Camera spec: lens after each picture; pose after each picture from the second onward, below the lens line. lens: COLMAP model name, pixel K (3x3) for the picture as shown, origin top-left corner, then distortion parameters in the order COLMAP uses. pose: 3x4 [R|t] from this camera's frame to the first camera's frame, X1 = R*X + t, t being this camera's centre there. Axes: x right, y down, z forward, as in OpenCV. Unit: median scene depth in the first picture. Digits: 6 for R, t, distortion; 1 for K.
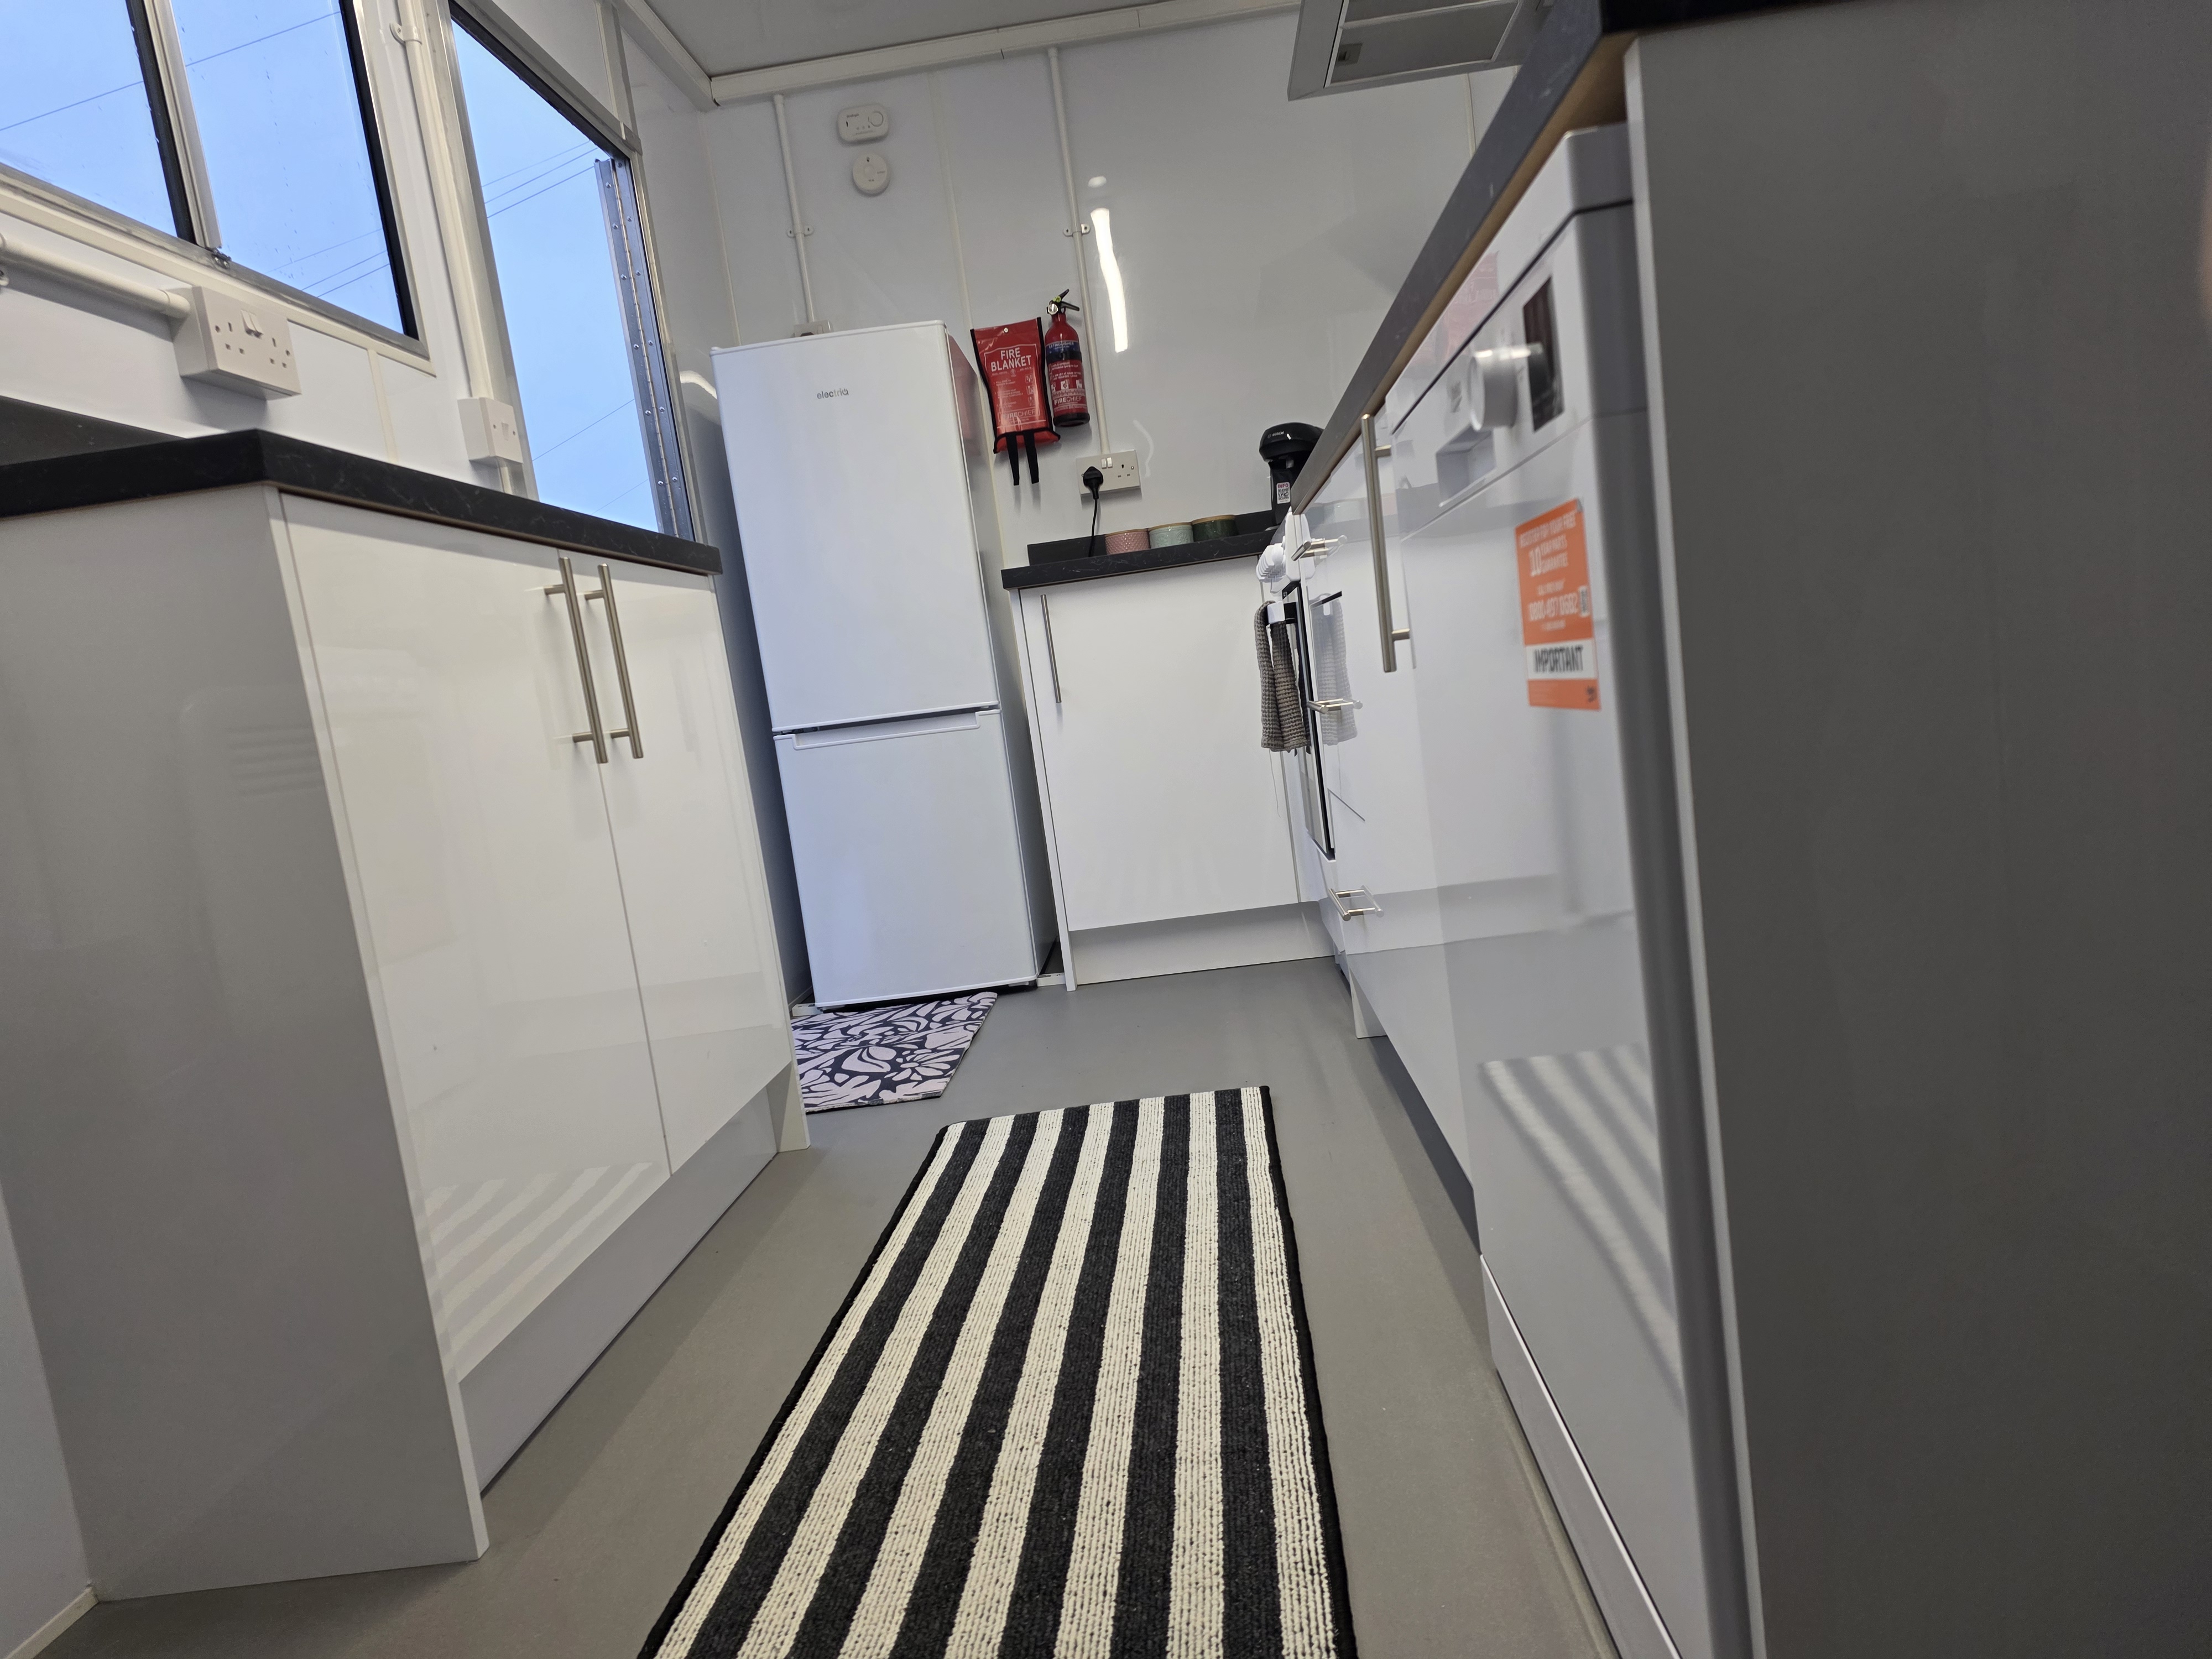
lens RADIAL K [[1457.1, 0, 1112.7], [0, 1457.1, 847.5], [0, 0, 1]] dist [0.142870, -0.103315]
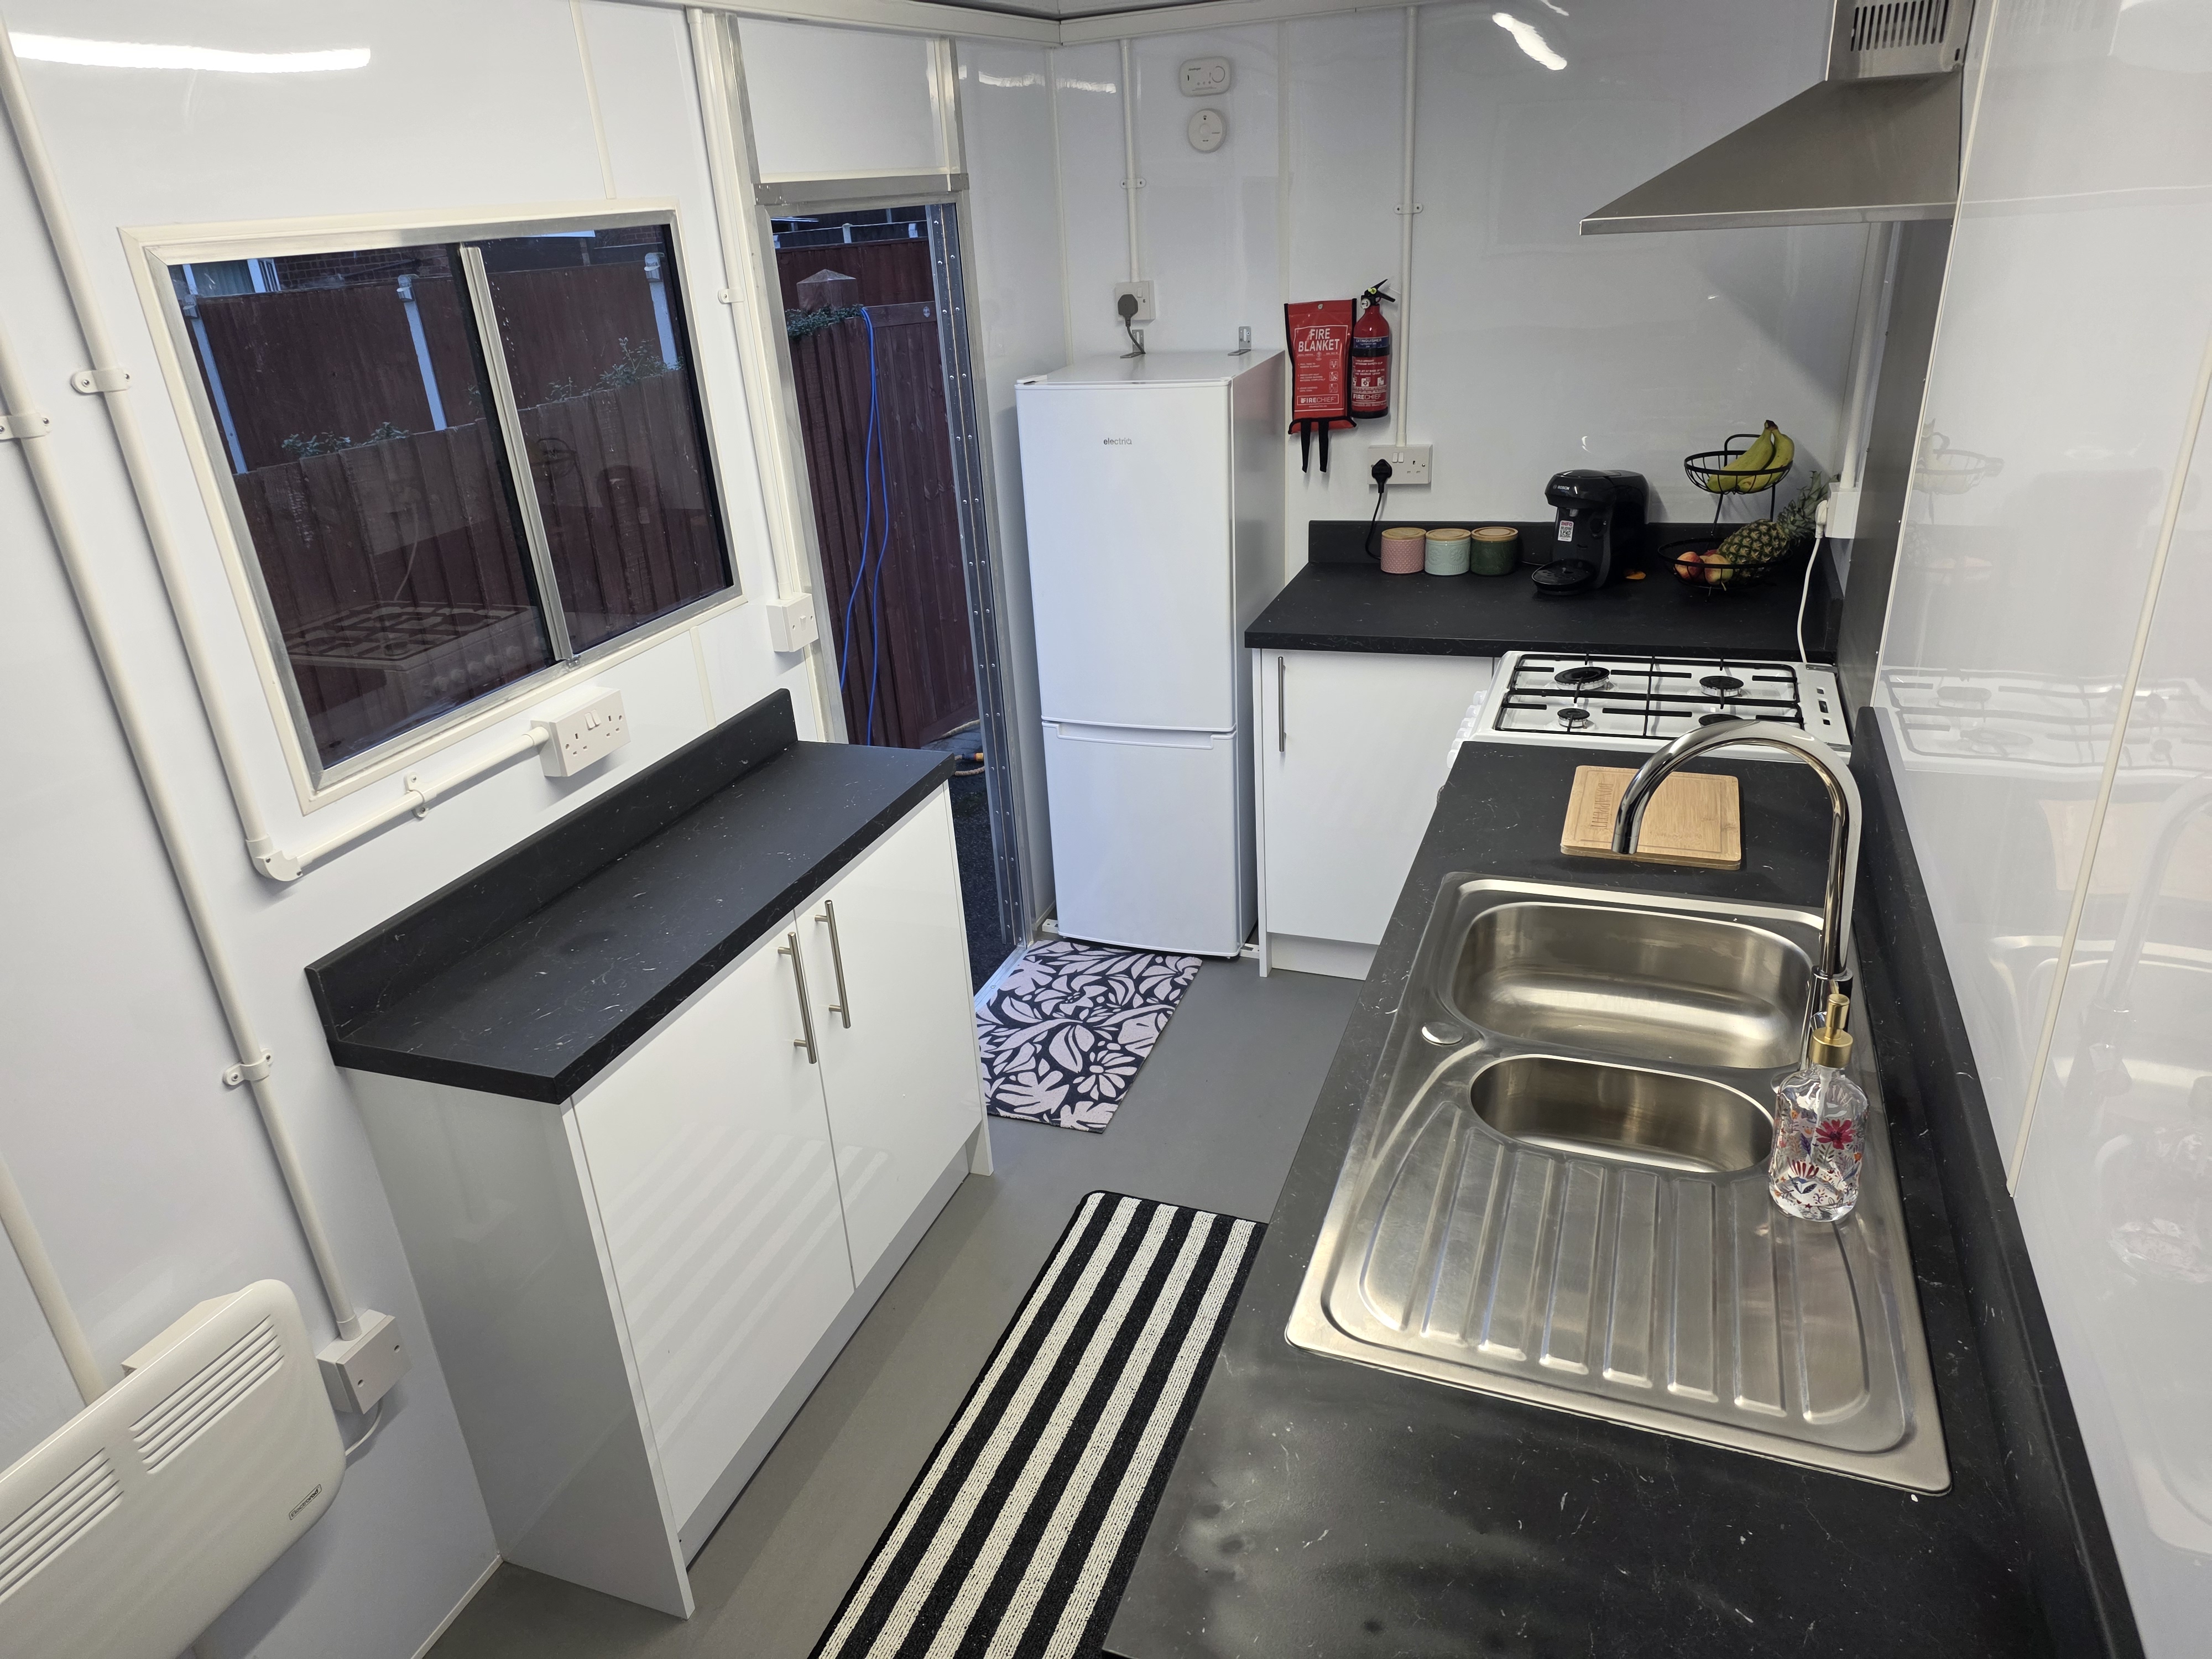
lens RADIAL K [[1457.1, 0, 1112.7], [0, 1457.1, 847.5], [0, 0, 1]] dist [0.142870, -0.103315]
pose [[0.954137, 0.192890, -0.228944, 0.103833], [-0.102738, 0.929289, 0.354776, -0.398099], [0.281188, -0.314984, 0.906487, -0.051743]]
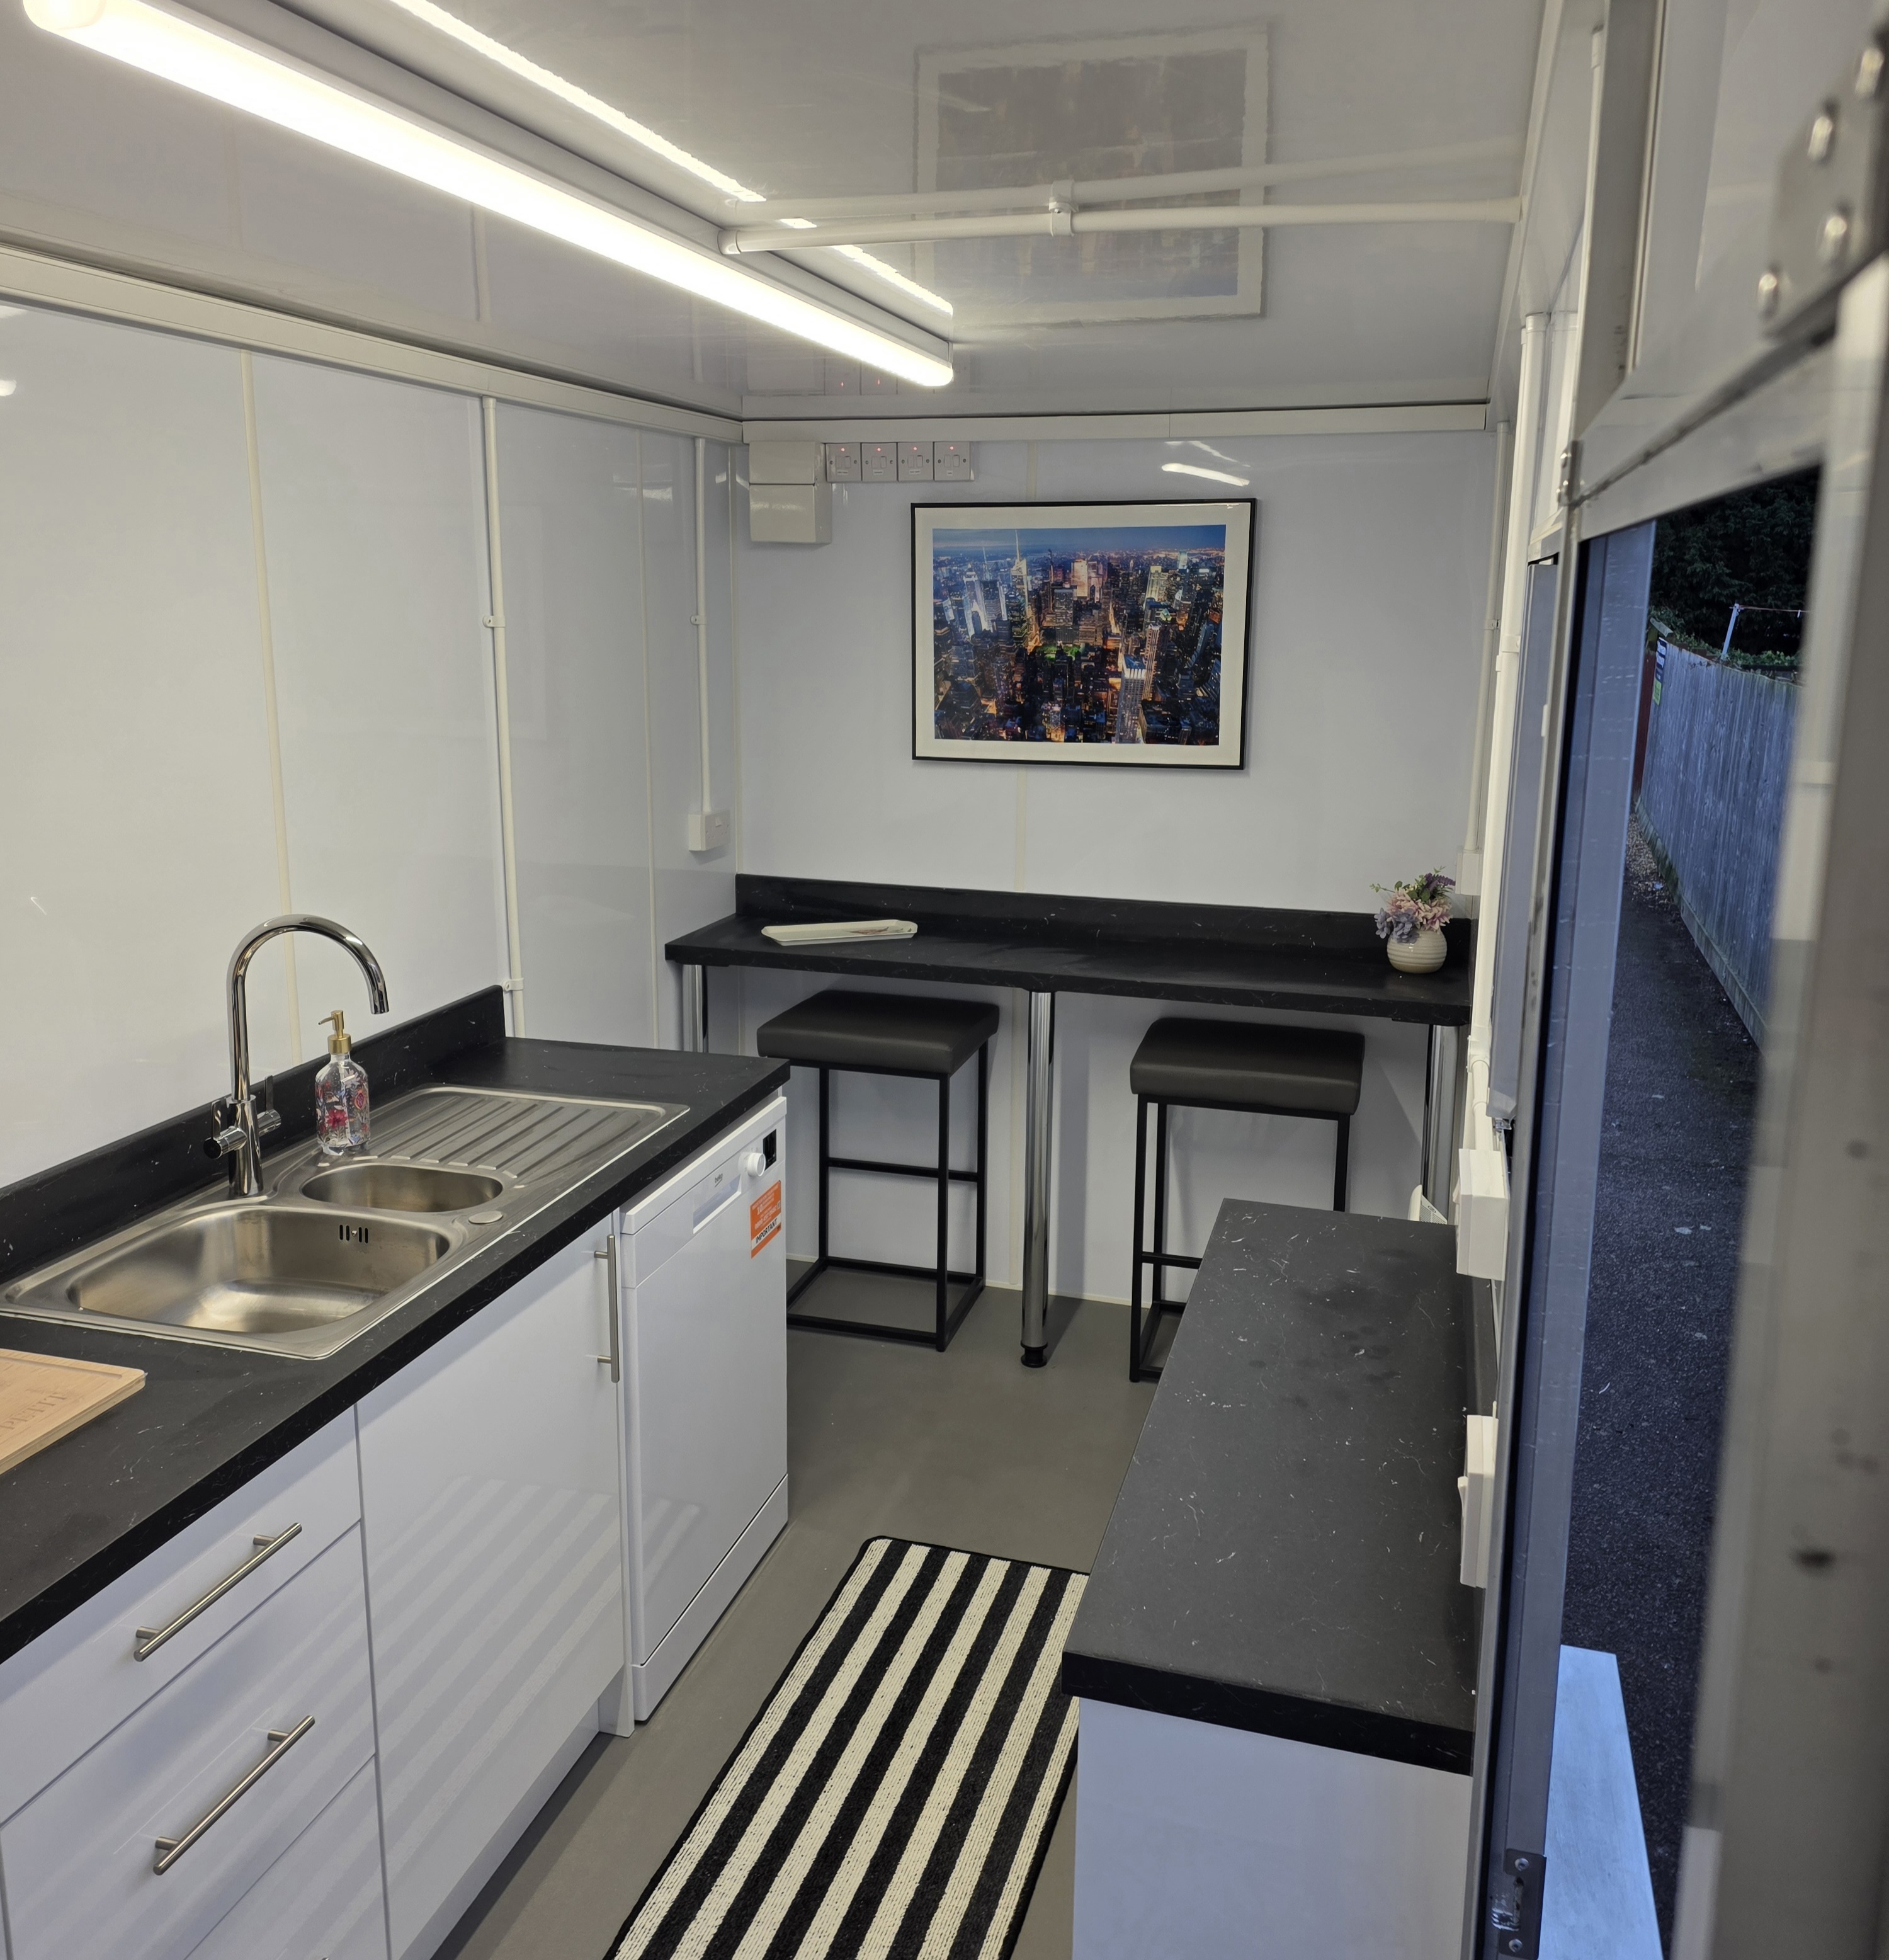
lens RADIAL K [[1768.3, 0, 944.5], [0, 1768.3, 980.0], [0, 0, 1]] dist [0.329887, -0.006116]
pose [[-0.961955, 0.062996, 0.265847, -0.307771], [0.148798, 0.936880, 0.316410, -0.477024], [-0.229134, 0.343930, -0.910610, 1.117248]]
